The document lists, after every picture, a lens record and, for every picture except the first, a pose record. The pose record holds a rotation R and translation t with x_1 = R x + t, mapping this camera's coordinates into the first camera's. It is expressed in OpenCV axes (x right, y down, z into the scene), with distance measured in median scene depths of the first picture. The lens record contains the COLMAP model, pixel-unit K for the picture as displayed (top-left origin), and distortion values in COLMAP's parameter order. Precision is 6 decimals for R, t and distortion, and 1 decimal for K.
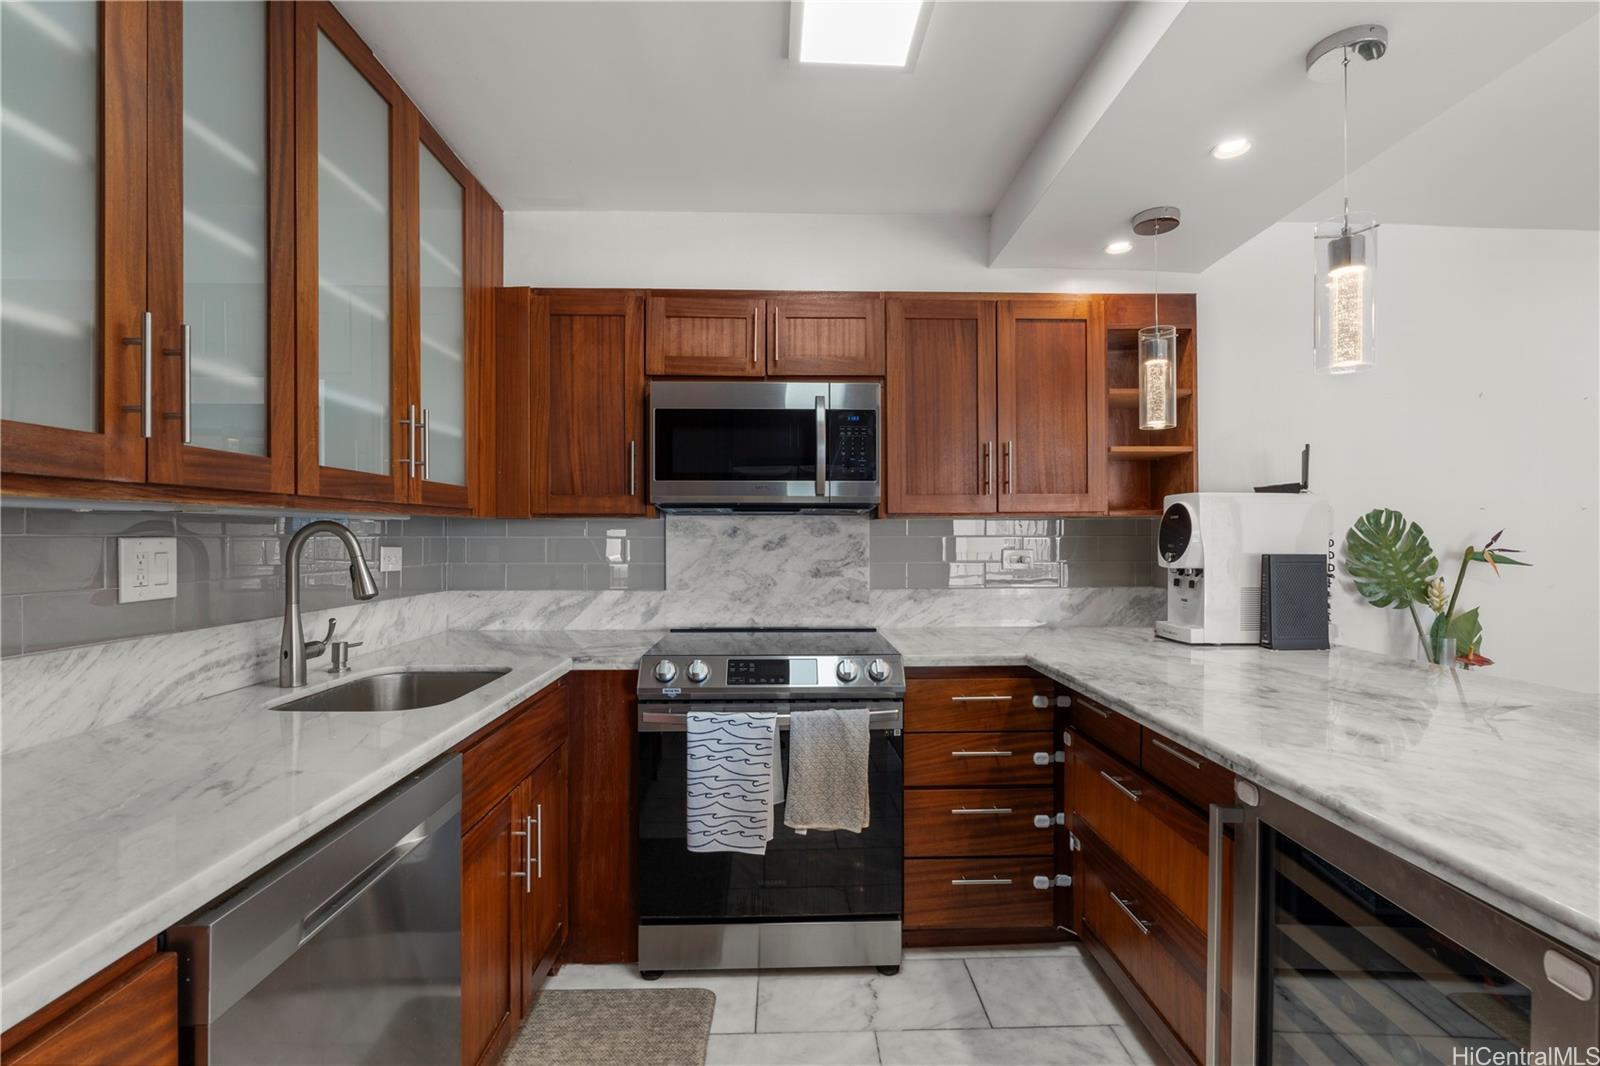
lens RADIAL K [[723.2, 0, 801.7], [0, 723.2, 541.5], [0, 0, 1]] dist [-0.007679, 0.003411]
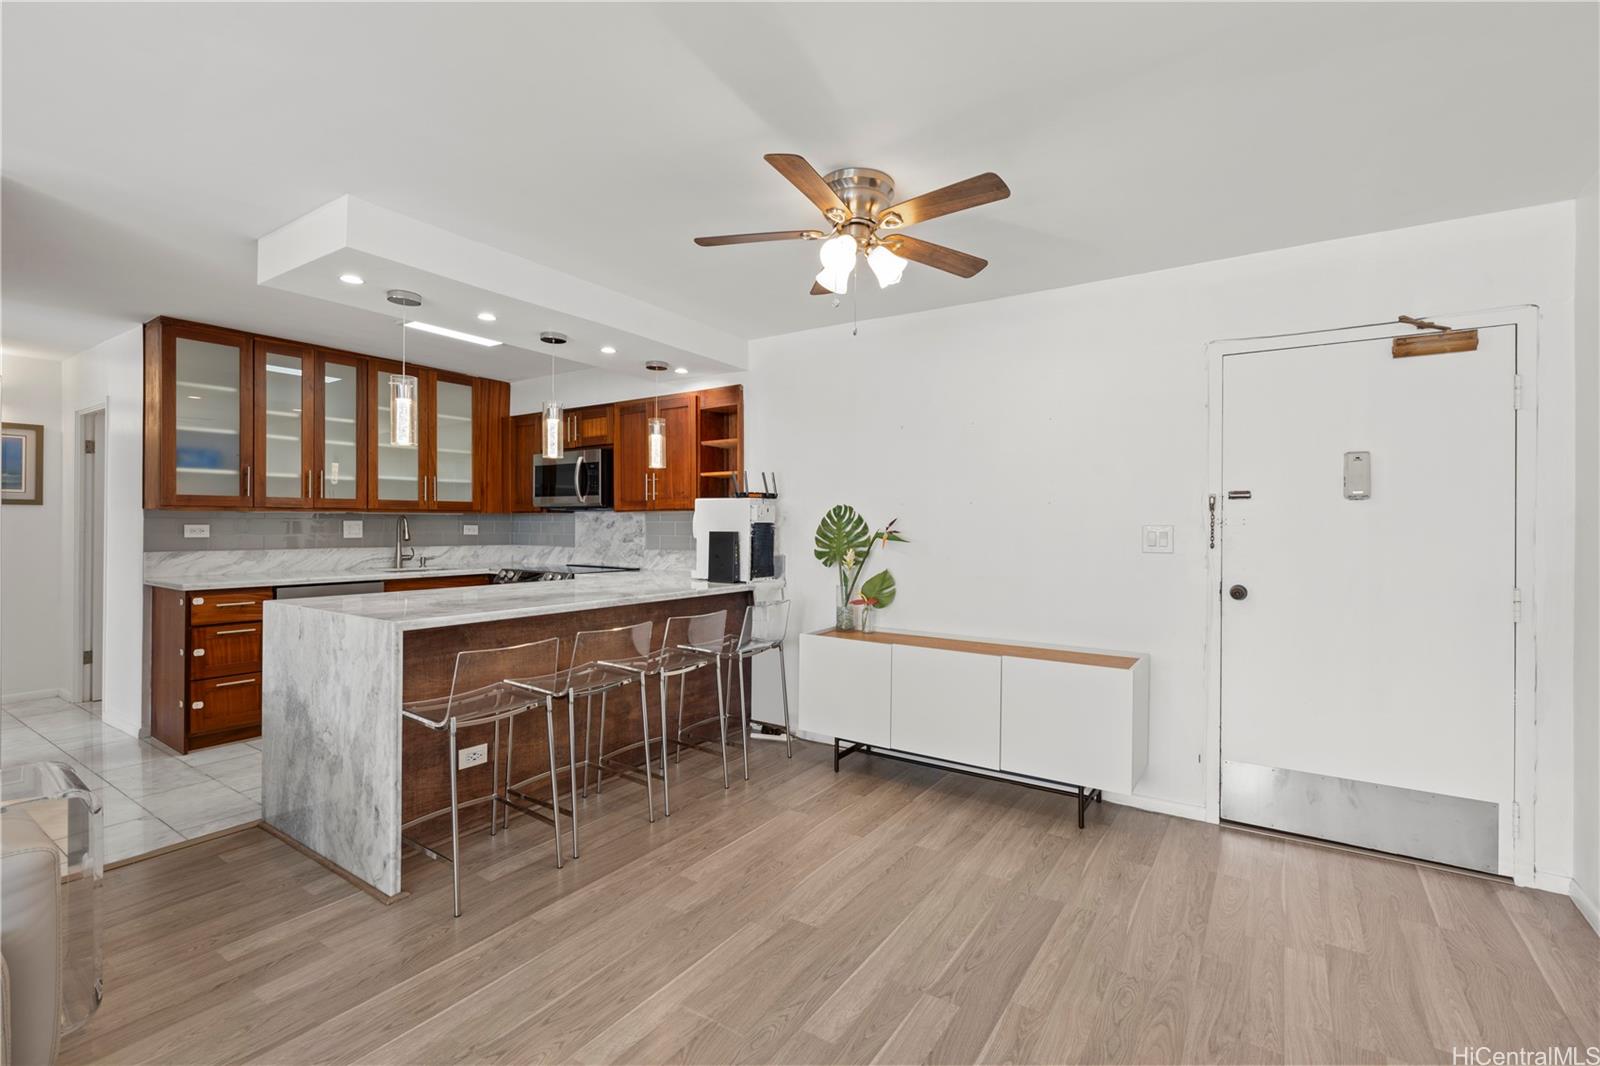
lens RADIAL K [[723.2, 0, 801.5], [0, 723.2, 526.7], [0, 0, 1]] dist [-0.007679, 0.003411]
pose [[0.808292, 0.006500, -0.588746, 1.708543], [-0.009029, 0.999958, -0.001356, 0.005583], [0.588713, 0.006412, 0.808317, -0.335028]]
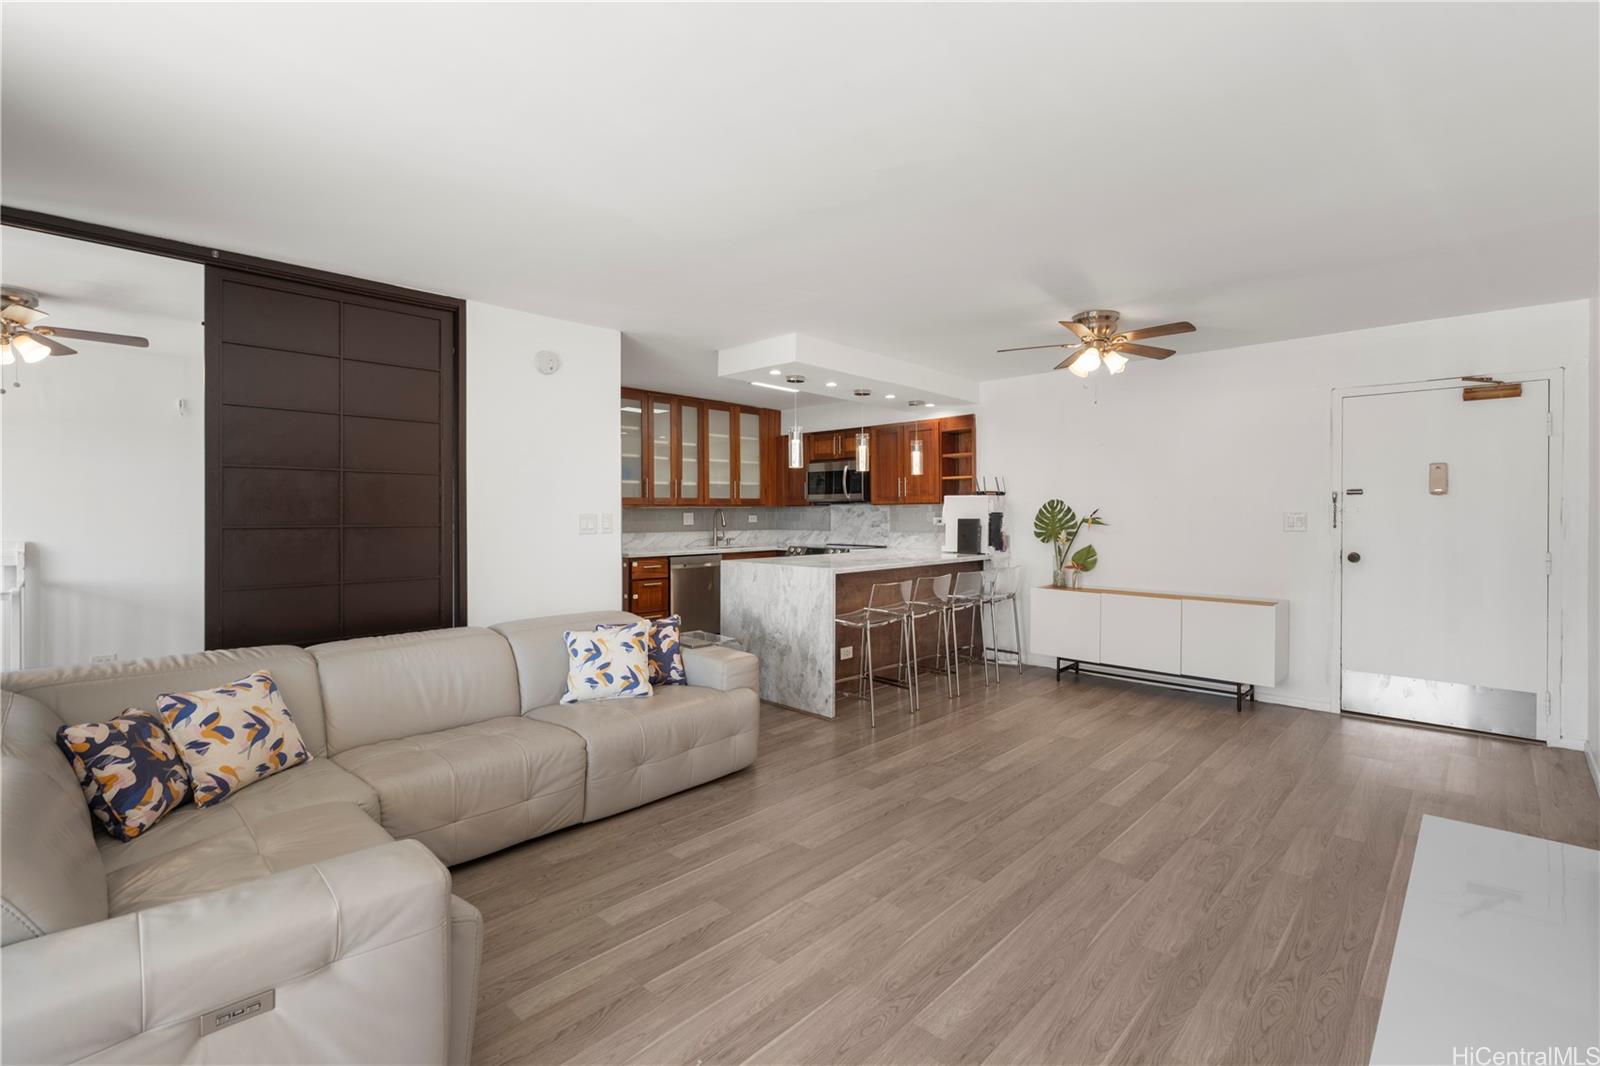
lens RADIAL K [[723.2, 0, 799.1], [0, 723.2, 523.6], [0, 0, 1]] dist [-0.007679, 0.003411]
pose [[0.695691, 0.010320, -0.718267, 1.914405], [-0.002047, 0.999921, 0.012384, 0.003704], [0.718339, -0.007145, 0.695657, -1.157681]]
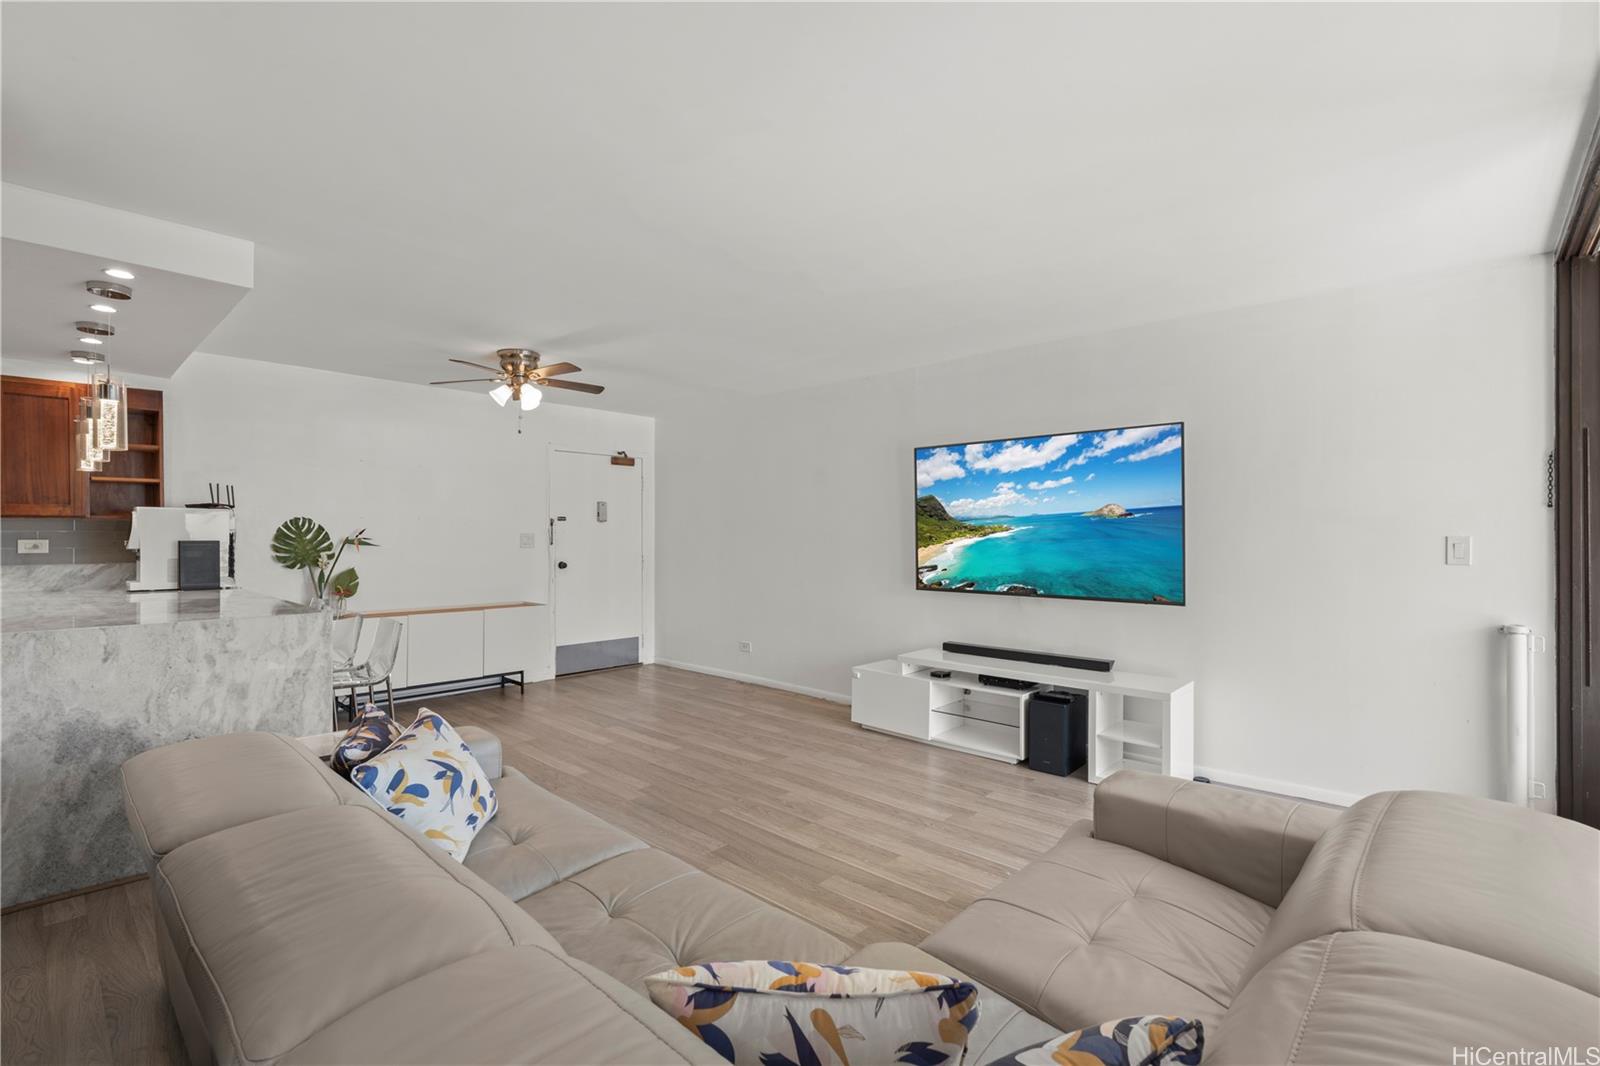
lens RADIAL K [[723.2, 0, 801.8], [0, 723.2, 530.7], [0, 0, 1]] dist [-0.007679, 0.003411]
pose [[0.707656, 0.003686, 0.706548, 0.411162], [0.002649, 0.999966, -0.007870, 0.009297], [-0.706553, 0.007440, 0.707621, -1.306122]]
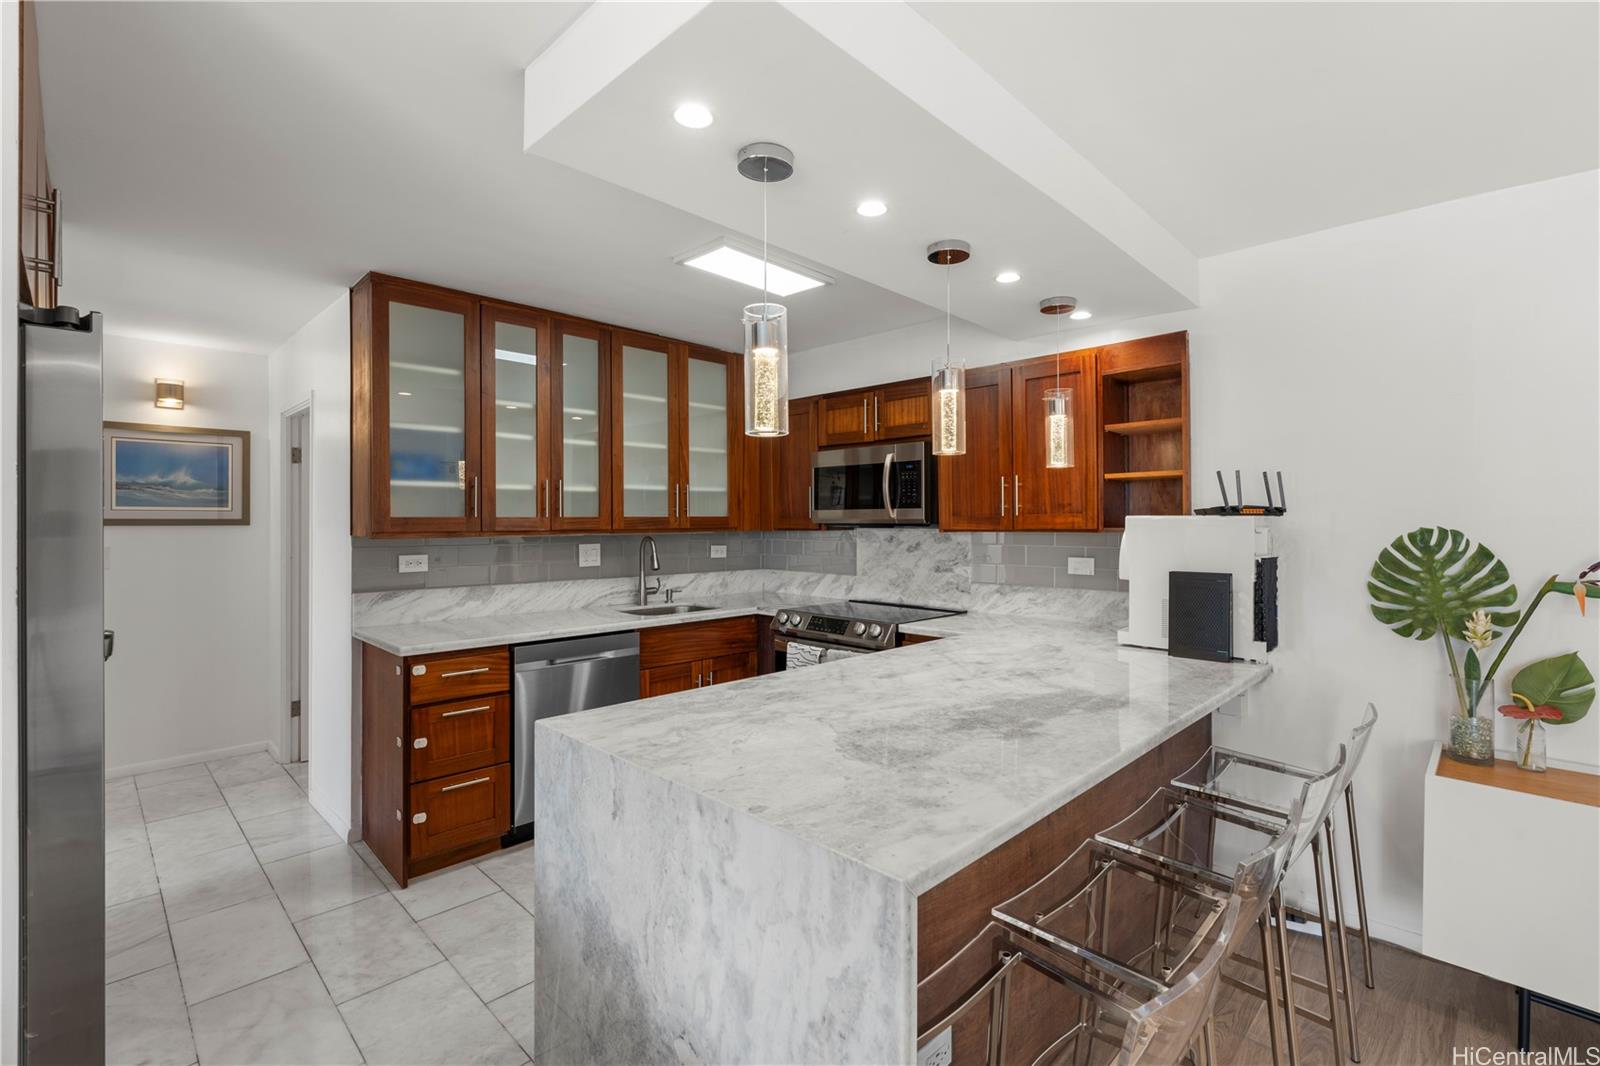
lens RADIAL K [[723.2, 0, 802.8], [0, 723.2, 525.1], [0, 0, 1]] dist [-0.007679, 0.003411]
pose [[0.685051, 0.003724, -0.728486, 0.945023], [-0.003920, 0.999991, 0.001425, -0.047337], [0.728485, 0.001879, 0.685059, -0.171831]]
